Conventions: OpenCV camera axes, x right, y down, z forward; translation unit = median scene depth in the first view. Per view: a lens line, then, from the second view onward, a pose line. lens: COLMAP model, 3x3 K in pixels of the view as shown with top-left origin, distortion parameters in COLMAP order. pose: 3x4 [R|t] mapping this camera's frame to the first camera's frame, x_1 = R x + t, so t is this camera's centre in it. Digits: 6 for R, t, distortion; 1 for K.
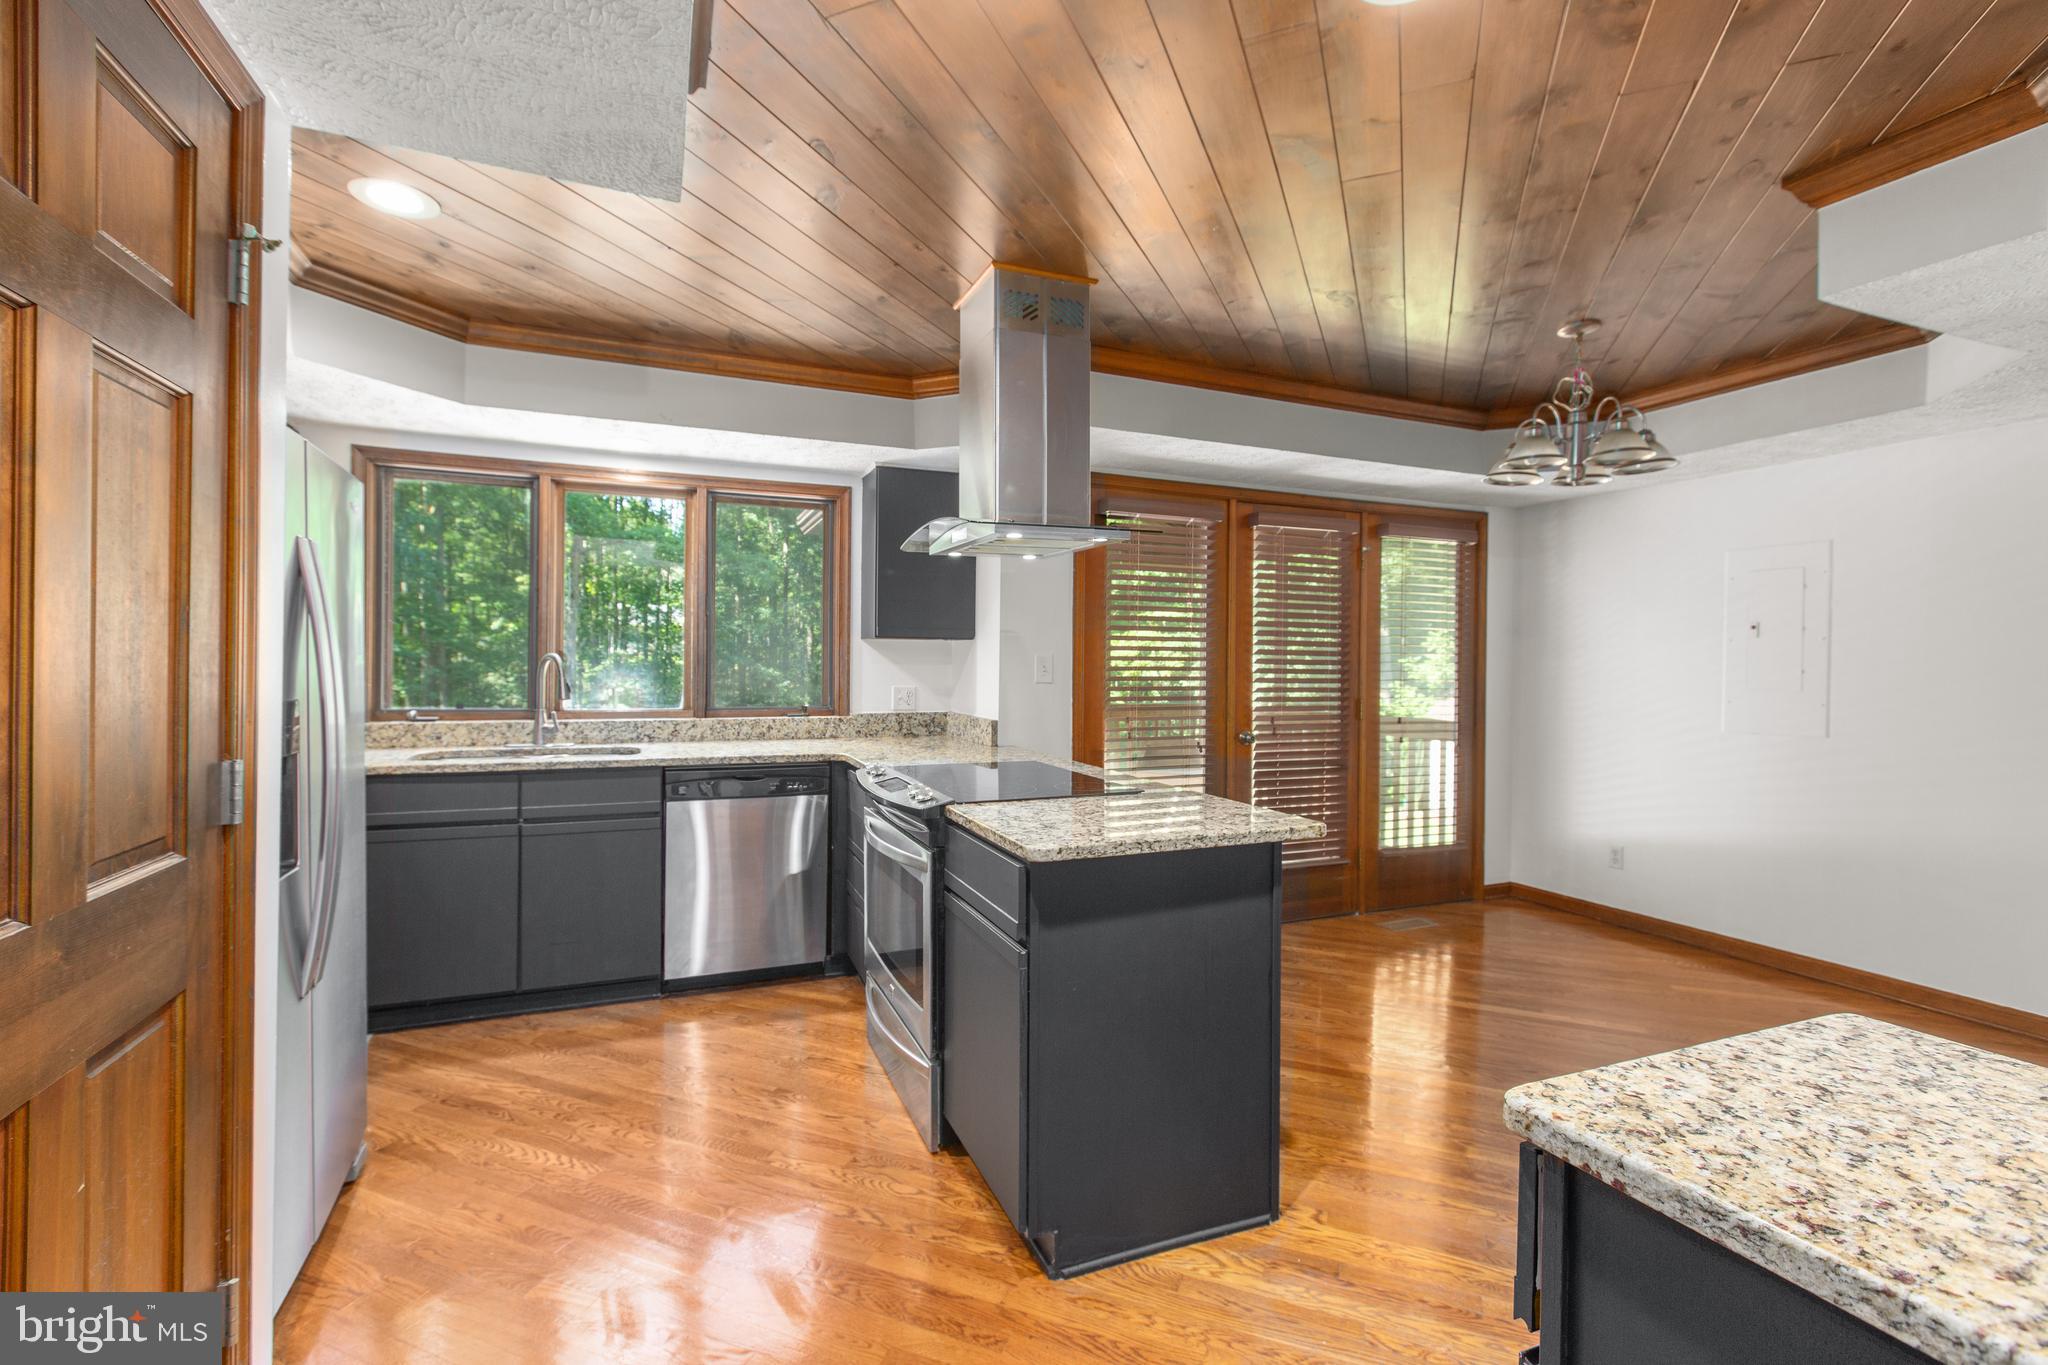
lens RADIAL K [[911.2, 0, 1009.1], [0, 911.2, 678.9], [0, 0, 1]] dist [-0.003463, -0.001326]
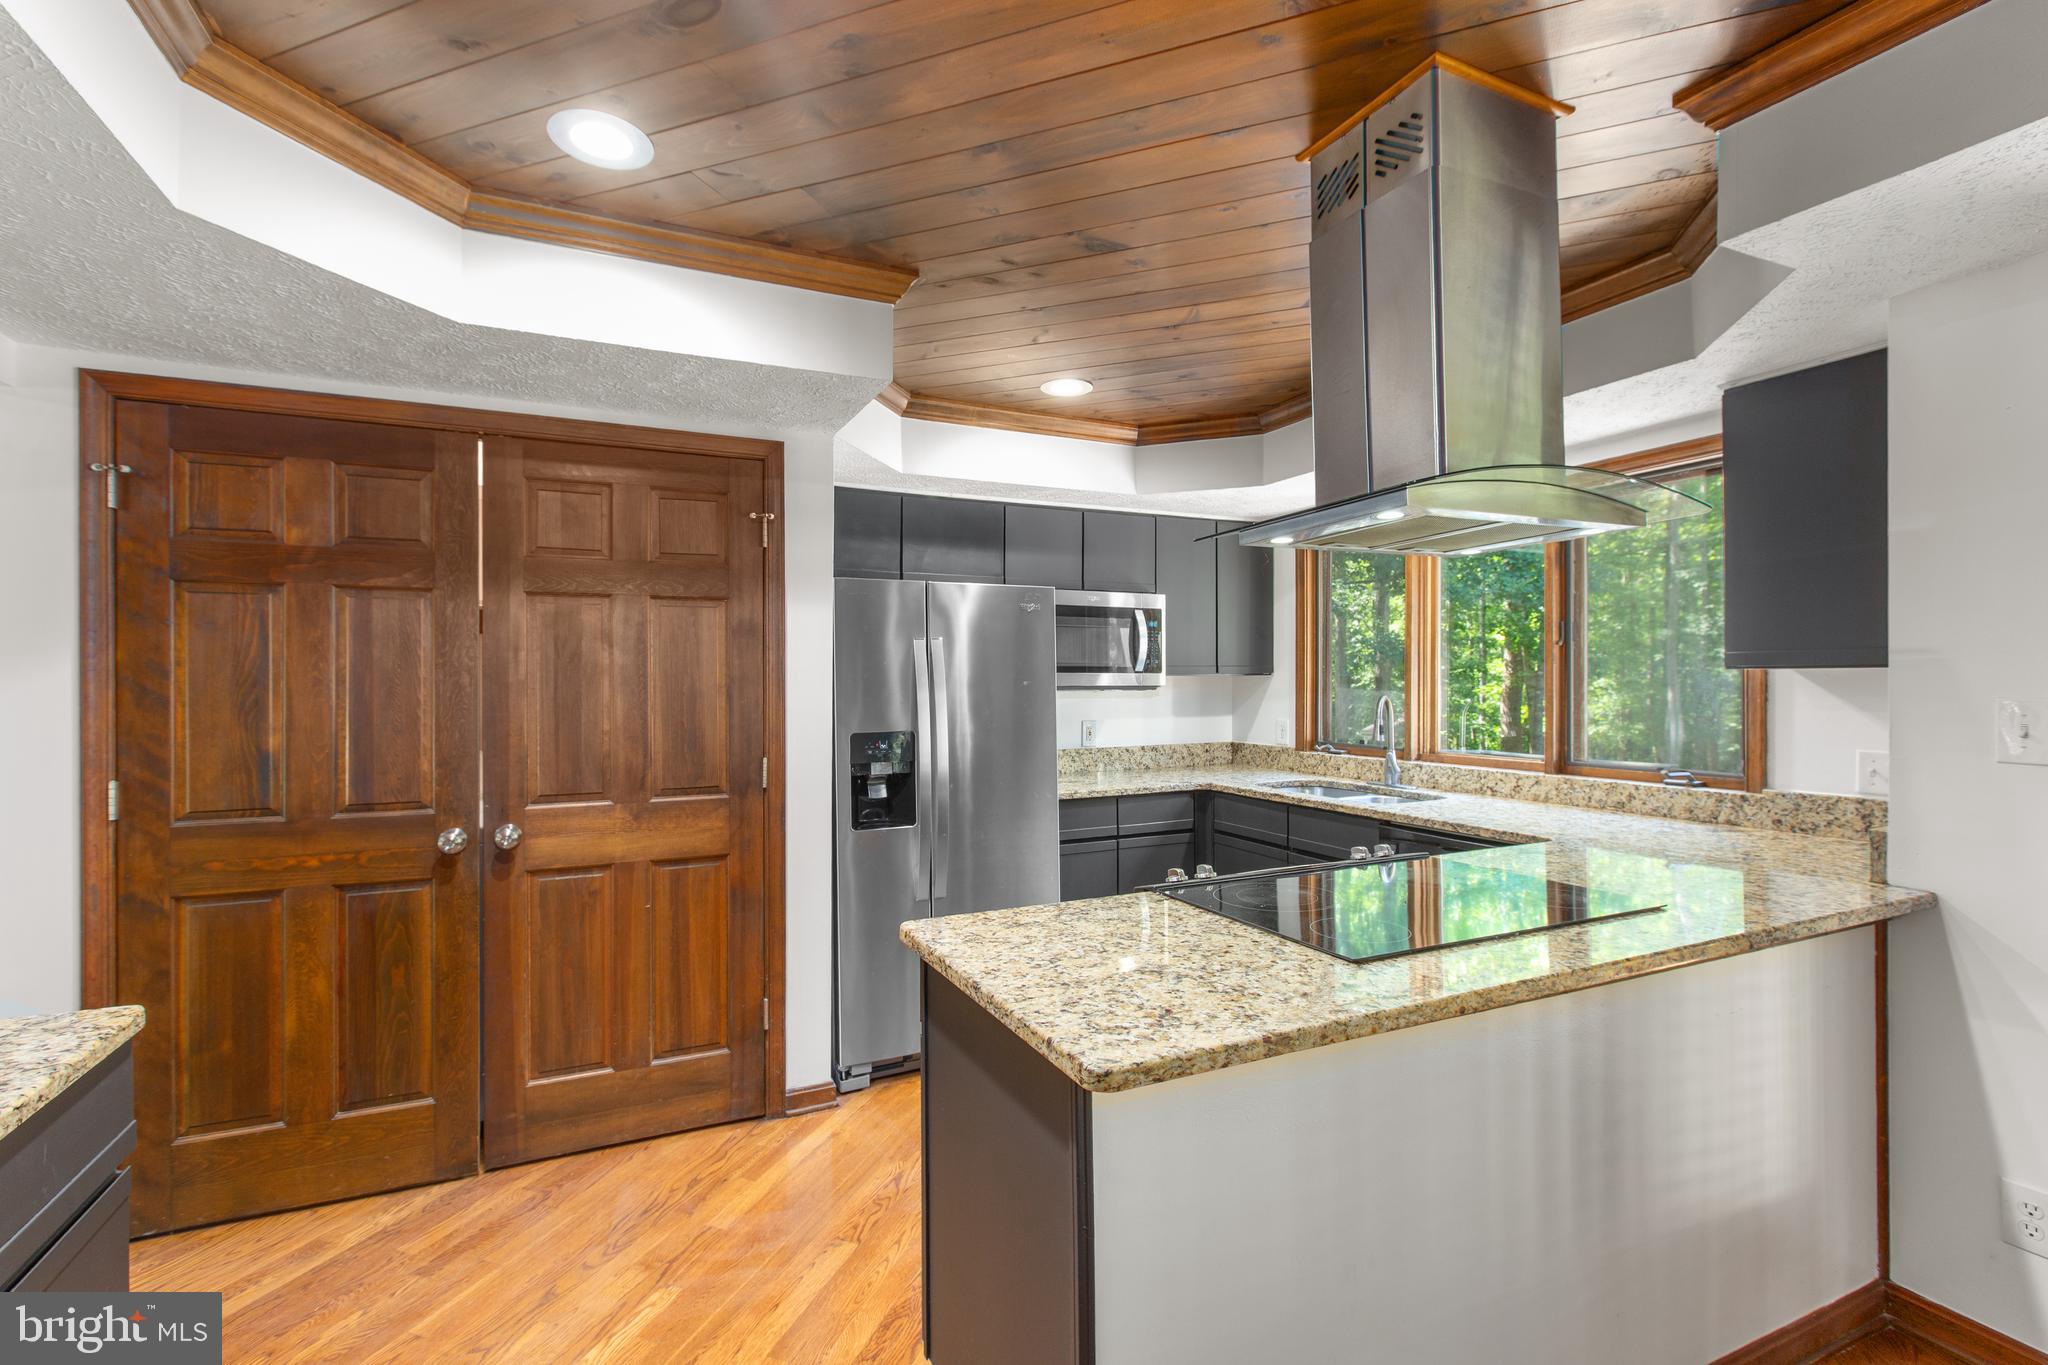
lens RADIAL K [[911.2, 0, 995.6], [0, 911.2, 681.1], [0, 0, 1]] dist [-0.003463, -0.001326]
pose [[0.038903, -0.008126, -0.999210, 0.393413], [-0.008981, 0.999924, -0.008482, -0.024017], [0.999203, 0.009304, 0.038827, 0.432358]]
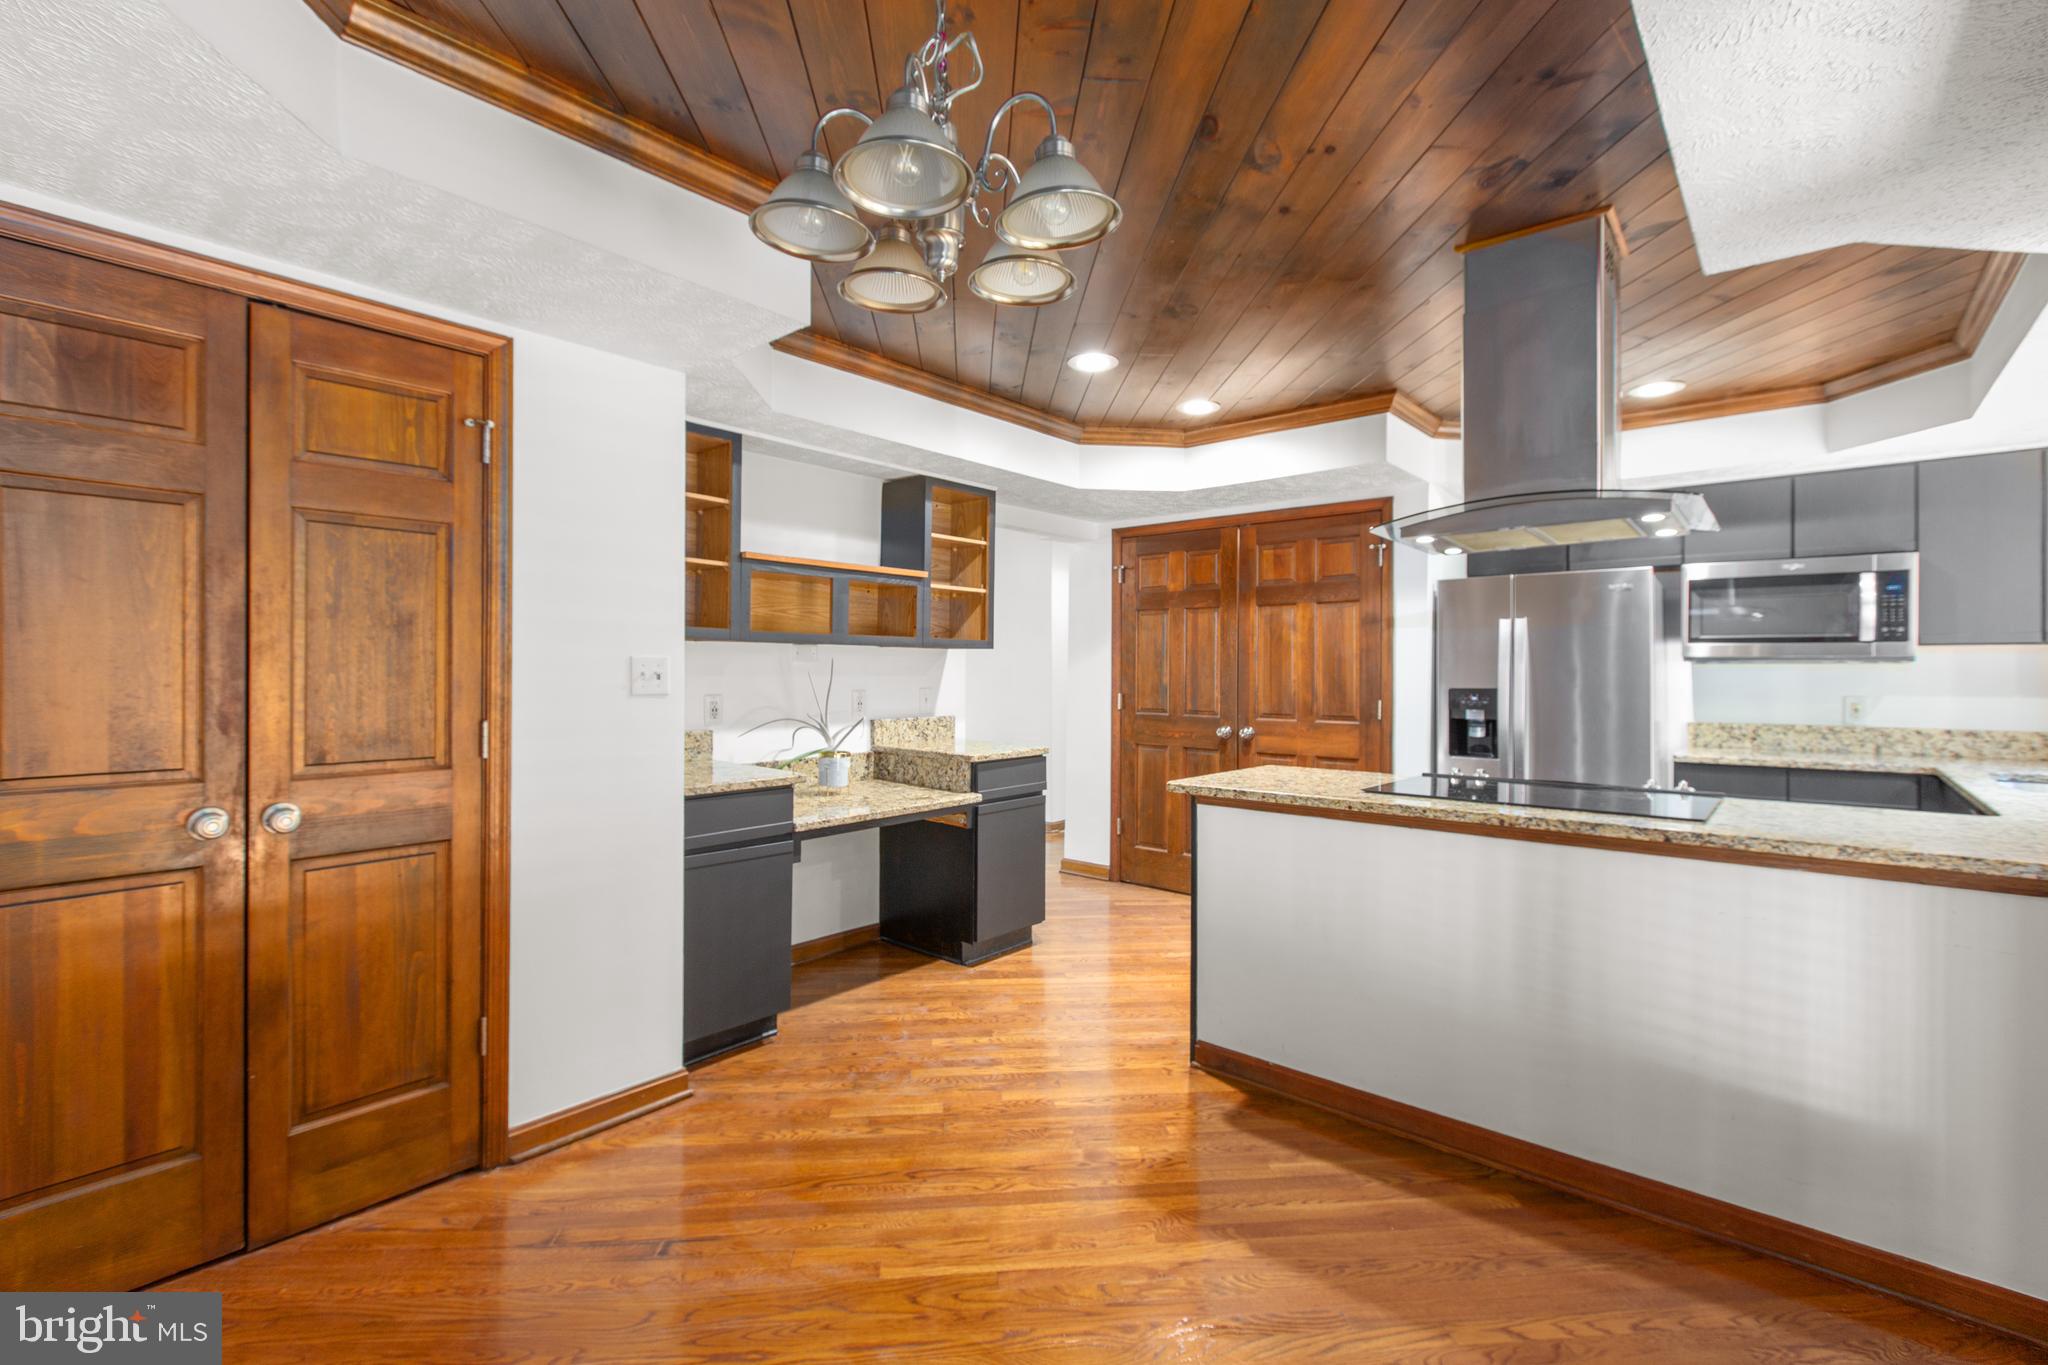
lens RADIAL K [[911.2, 0, 1034.0], [0, 911.2, 666.6], [0, 0, 1]] dist [-0.003463, -0.001326]
pose [[-0.889457, -0.015008, -0.456773, 0.538123], [-0.018663, 0.999820, 0.003493, -0.008297], [0.456638, 0.011631, -0.889576, 0.990464]]
